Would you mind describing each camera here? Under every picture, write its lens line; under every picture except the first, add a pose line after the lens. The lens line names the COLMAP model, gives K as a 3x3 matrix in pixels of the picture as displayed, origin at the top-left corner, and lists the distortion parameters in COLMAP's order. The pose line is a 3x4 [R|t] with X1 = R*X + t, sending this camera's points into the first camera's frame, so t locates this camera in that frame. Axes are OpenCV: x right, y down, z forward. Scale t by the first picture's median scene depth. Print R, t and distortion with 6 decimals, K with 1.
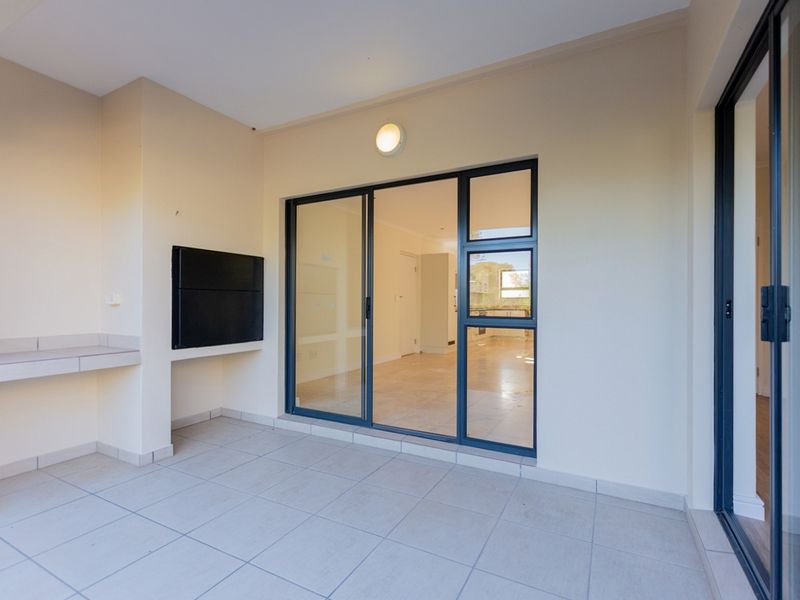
lens RADIAL K [[387.2, 0, 400.0], [0, 387.2, 300.0], [0, 0, 1]] dist [0.000643, -0.000055]
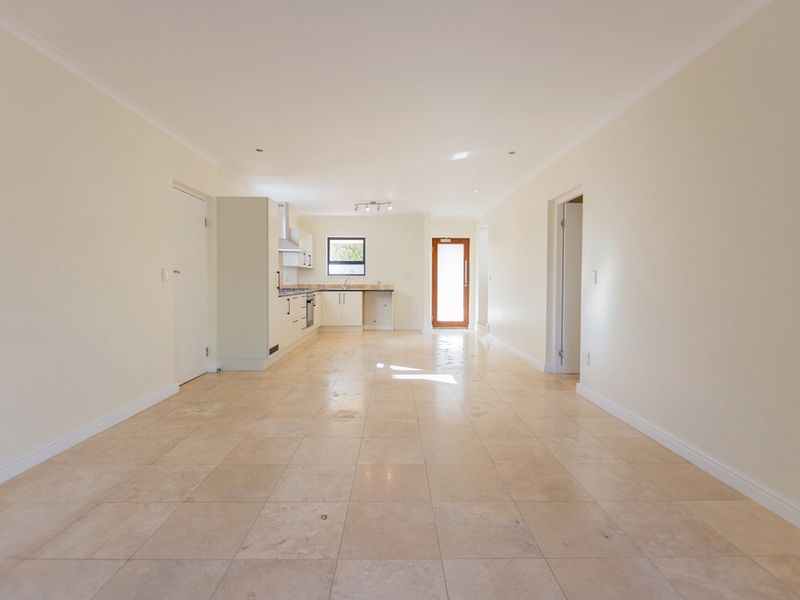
lens RADIAL K [[412.9, 0, 400.0], [0, 412.9, 300.0], [0, 0, 1]] dist [0.000521, -0.000282]
pose [[0.880813, -0.014960, 0.473228, 0.003033], [-0.013663, 0.998281, 0.056988, -0.005775], [-0.473267, -0.056661, 0.879095, 0.341909]]
